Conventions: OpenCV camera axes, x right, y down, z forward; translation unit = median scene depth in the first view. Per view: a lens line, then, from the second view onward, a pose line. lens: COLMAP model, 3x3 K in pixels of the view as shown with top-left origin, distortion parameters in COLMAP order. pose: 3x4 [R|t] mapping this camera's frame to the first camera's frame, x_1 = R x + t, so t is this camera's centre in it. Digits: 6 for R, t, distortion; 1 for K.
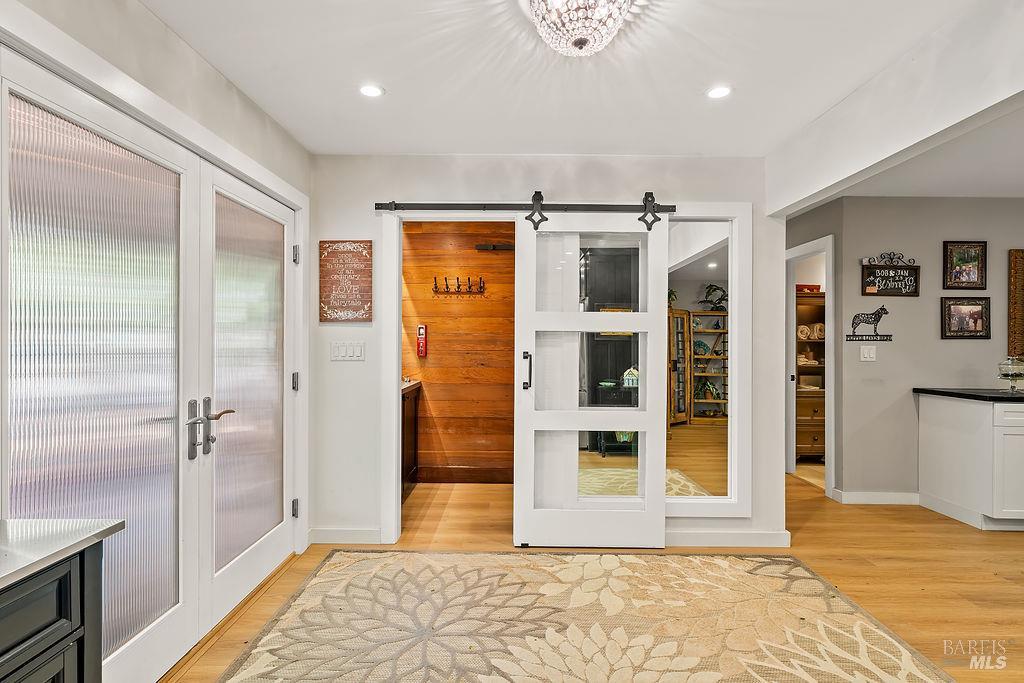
lens RADIAL K [[510.6, 0, 516.8], [0, 510.6, 339.4], [0, 0, 1]] dist [-0.002738, 0.002297]
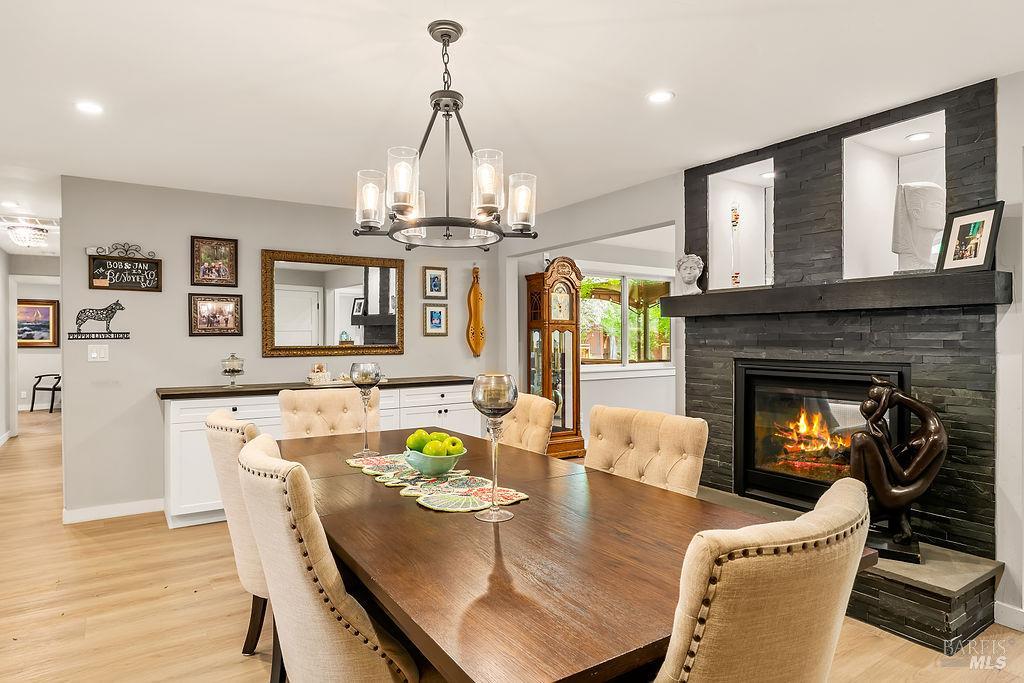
lens RADIAL K [[605.3, 0, 511.6], [0, 605.3, 339.0], [0, 0, 1]] dist [0.000875, 0.000977]
pose [[0.826006, -0.010350, 0.563567, 0.912017], [0.006406, 0.999939, 0.008976, -0.003260], [-0.563625, -0.003805, 0.826022, -0.397882]]
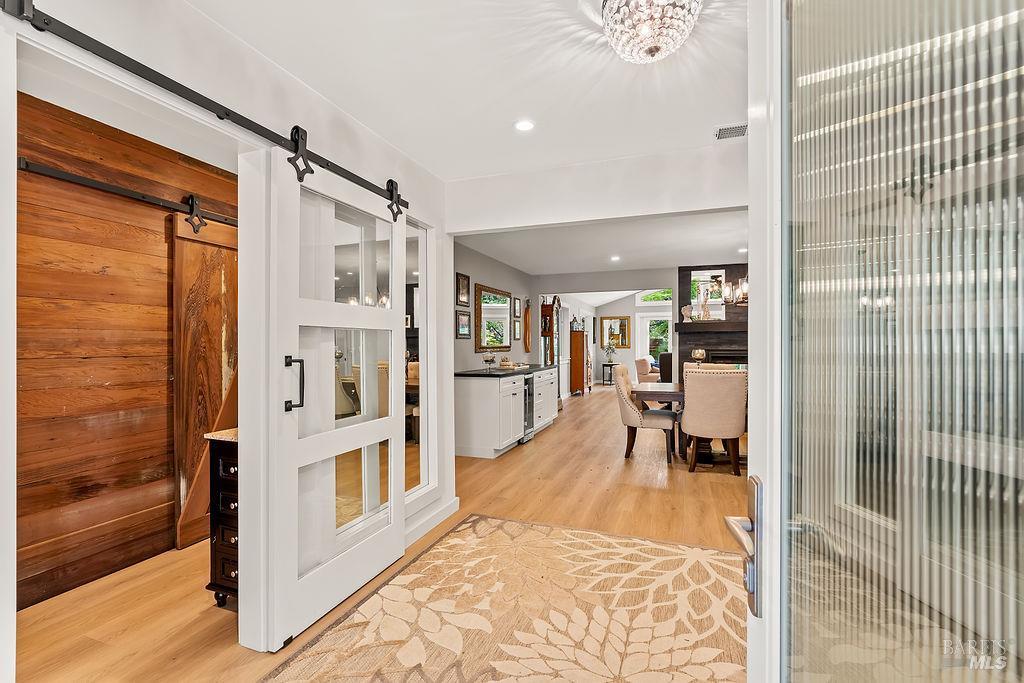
lens RADIAL K [[454.9, 0, 517.6], [0, 454.9, 341.1], [0, 0, 1]] dist [-0.003797, -0.000013]
pose [[0.338086, -0.002947, 0.941111, -0.437424], [-0.001299, 0.999993, 0.003598, 0.001385], [-0.941114, -0.002439, 0.338079, 0.498272]]
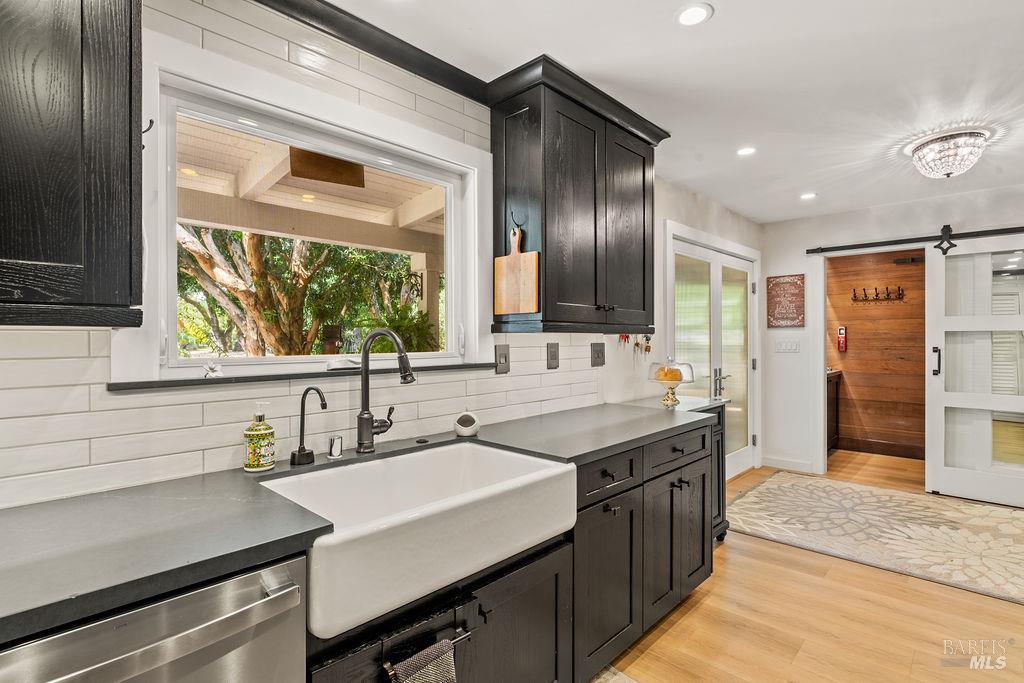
lens RADIAL K [[510.6, 0, 503.5], [0, 510.6, 339.5], [0, 0, 1]] dist [-0.002738, 0.002297]
pose [[0.721856, -0.005217, -0.692024, 0.122615], [0.008029, 0.999967, 0.000837, -0.005509], [0.691997, -0.006161, 0.721874, -0.722824]]
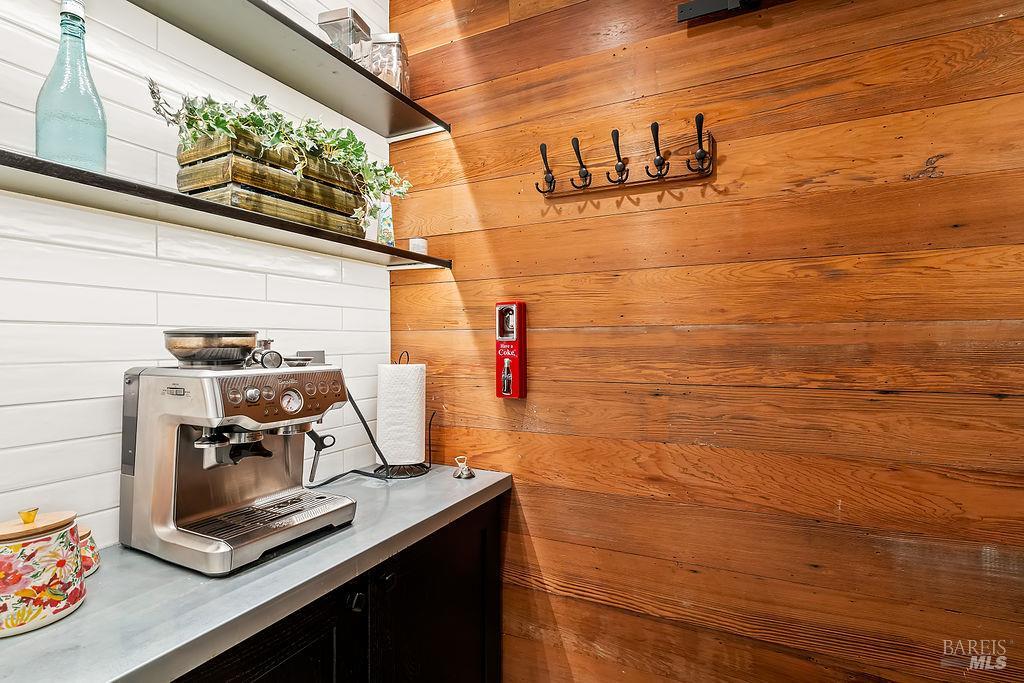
lens RADIAL K [[510.6, 0, 509.3], [0, 510.6, 341.5], [0, 0, 1]] dist [-0.002738, 0.002297]
pose [[0.892526, -0.012069, -0.450835, -0.055764], [0.010656, 0.999927, -0.005674, -0.002076], [0.450871, 0.000260, 0.892589, 0.986978]]
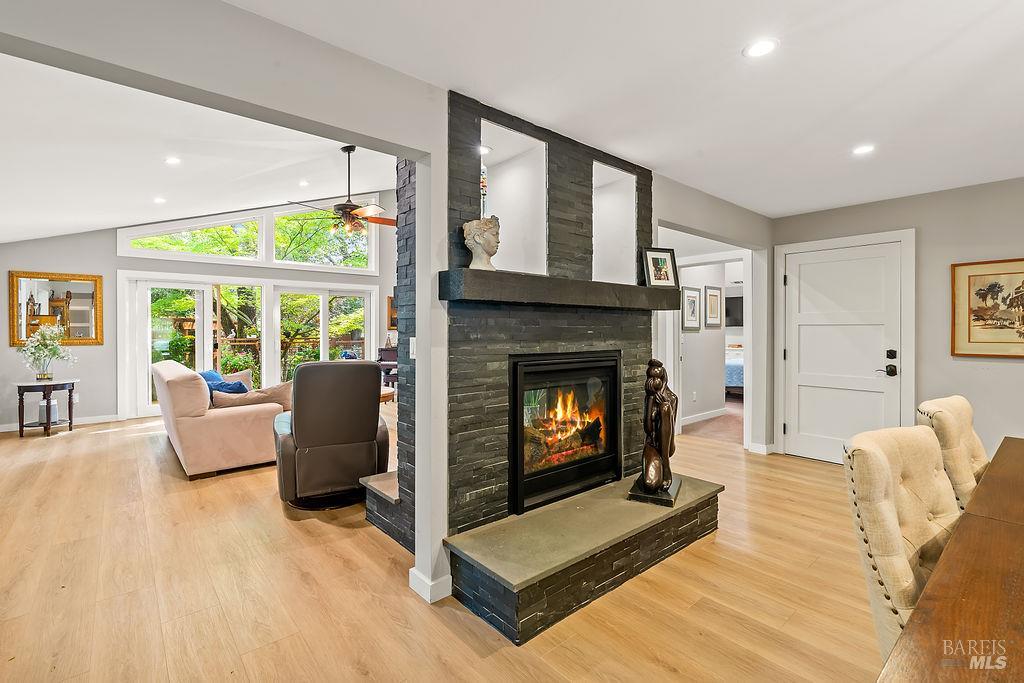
lens RADIAL K [[454.9, 0, 516.3], [0, 454.9, 334.2], [0, 0, 1]] dist [-0.003797, -0.000013]
pose [[-0.652870, -0.009921, 0.757405, 1.394071], [-0.005870, 0.999950, 0.008038, 0.008453], [-0.757448, 0.000802, -0.652895, 0.898234]]
